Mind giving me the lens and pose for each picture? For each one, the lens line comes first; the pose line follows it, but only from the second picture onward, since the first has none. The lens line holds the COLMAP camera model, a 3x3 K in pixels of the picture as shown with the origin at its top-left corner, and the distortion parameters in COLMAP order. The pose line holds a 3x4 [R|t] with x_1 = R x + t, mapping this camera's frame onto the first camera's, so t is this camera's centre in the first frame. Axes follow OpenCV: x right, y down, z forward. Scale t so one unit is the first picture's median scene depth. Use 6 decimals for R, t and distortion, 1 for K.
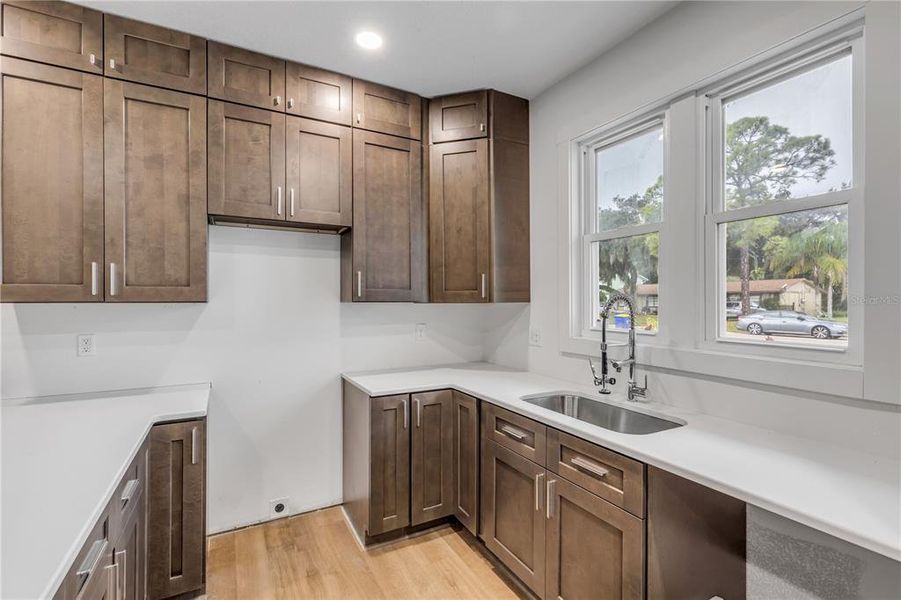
lens RADIAL K [[407.3, 0, 451.0], [0, 407.3, 299.2], [0, 0, 1]] dist [0.006408, -0.001804]
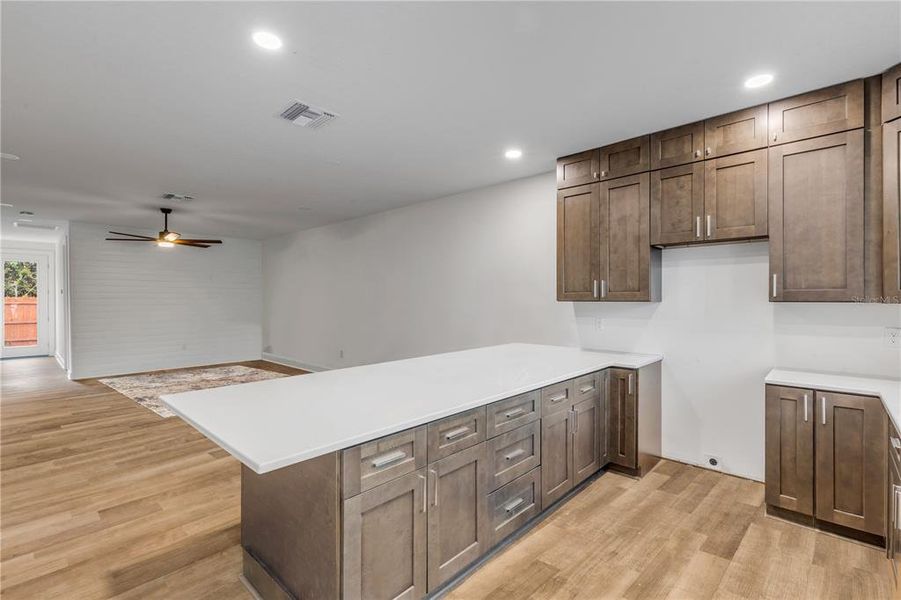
lens RADIAL K [[407.3, 0, 444.8], [0, 407.3, 300.4], [0, 0, 1]] dist [0.006408, -0.001804]
pose [[0.309734, 0.000859, -0.950823, 0.610065], [-0.000040, 1.000000, 0.000890, 0.002064], [0.950823, -0.000238, 0.309734, -0.223113]]
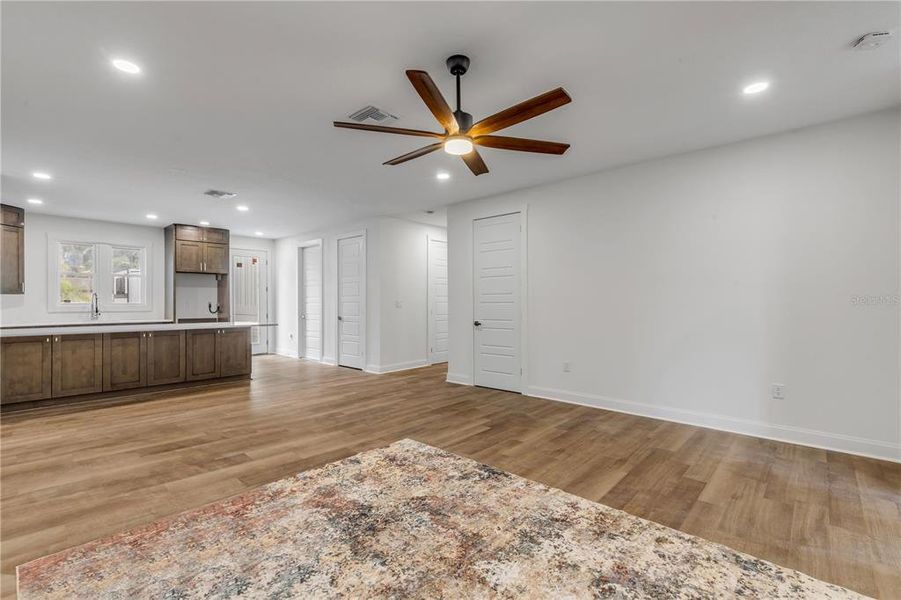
lens RADIAL K [[407.3, 0, 447.5], [0, 407.3, 300.6], [0, 0, 1]] dist [0.006408, -0.001804]
pose [[-0.314688, -0.000174, 0.949195, -3.582485], [-0.000587, 1.000000, -0.000011, 0.051233], [-0.949195, -0.000561, -0.314688, -0.780959]]
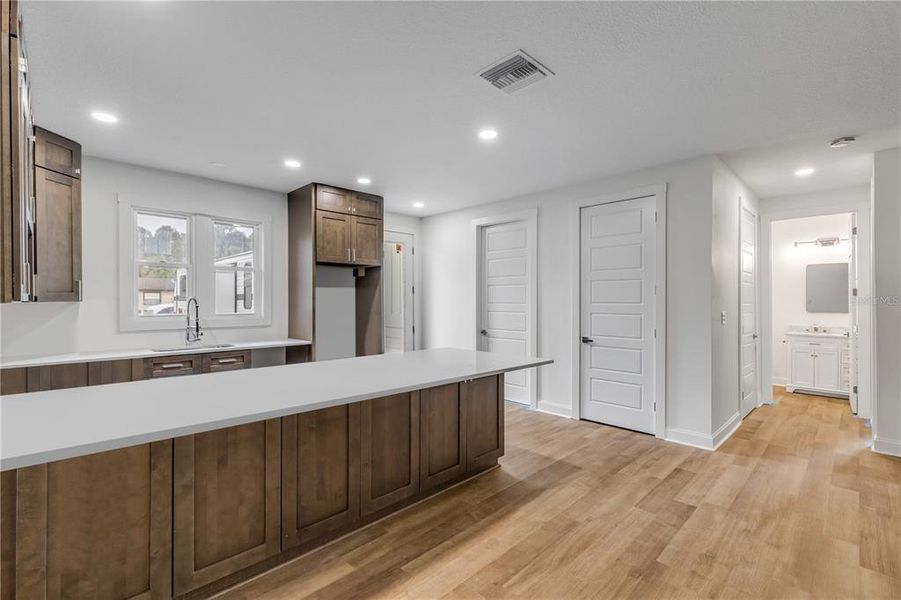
lens RADIAL K [[407.3, 0, 449.2], [0, 407.3, 298.2], [0, 0, 1]] dist [0.006408, -0.001804]
pose [[-0.272533, 0.002766, 0.962142, -1.788083], [-0.001870, 0.999992, -0.003404, -0.000498], [-0.962145, -0.002727, -0.272526, 0.217329]]
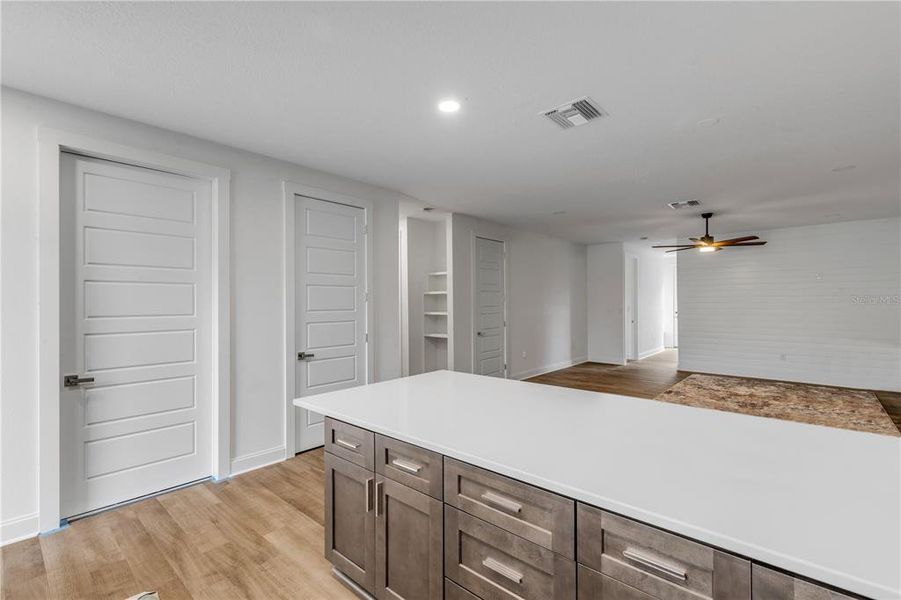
lens RADIAL K [[407.3, 0, 451.5], [0, 407.3, 300.9], [0, 0, 1]] dist [0.006408, -0.001804]
pose [[-0.942758, 0.002696, -0.333466, -0.019023], [0.003963, 0.999987, -0.003118, -0.020997], [0.333453, -0.004261, -0.942757, 0.811707]]
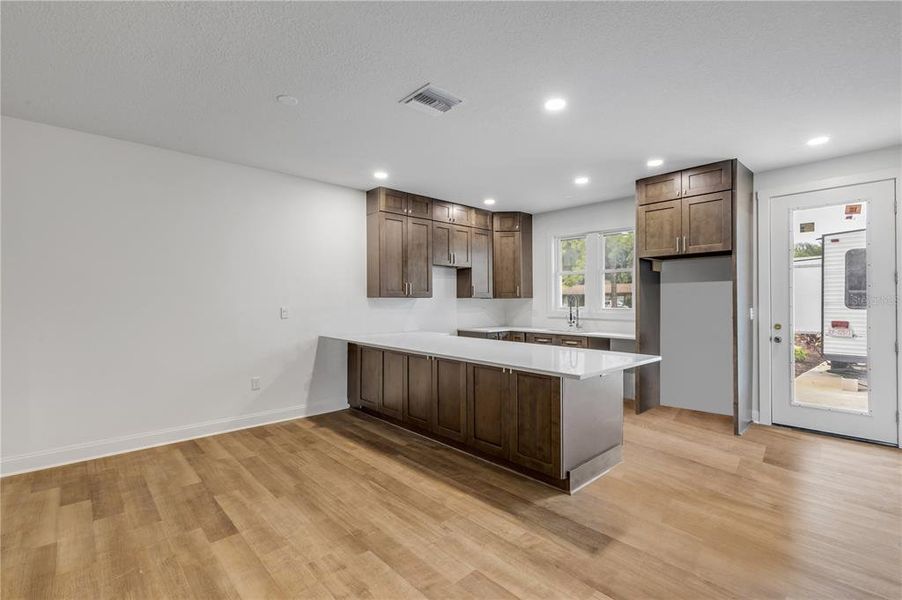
lens RADIAL K [[407.8, 0, 451.3], [0, 407.8, 300.6], [0, 0, 1]] dist [0.006408, -0.001804]
pose [[0.970666, -0.001724, 0.240425, -1.039956], [0.001102, 0.999996, 0.002723, 0.018545], [-0.240428, -0.002379, 0.970664, -1.494482]]
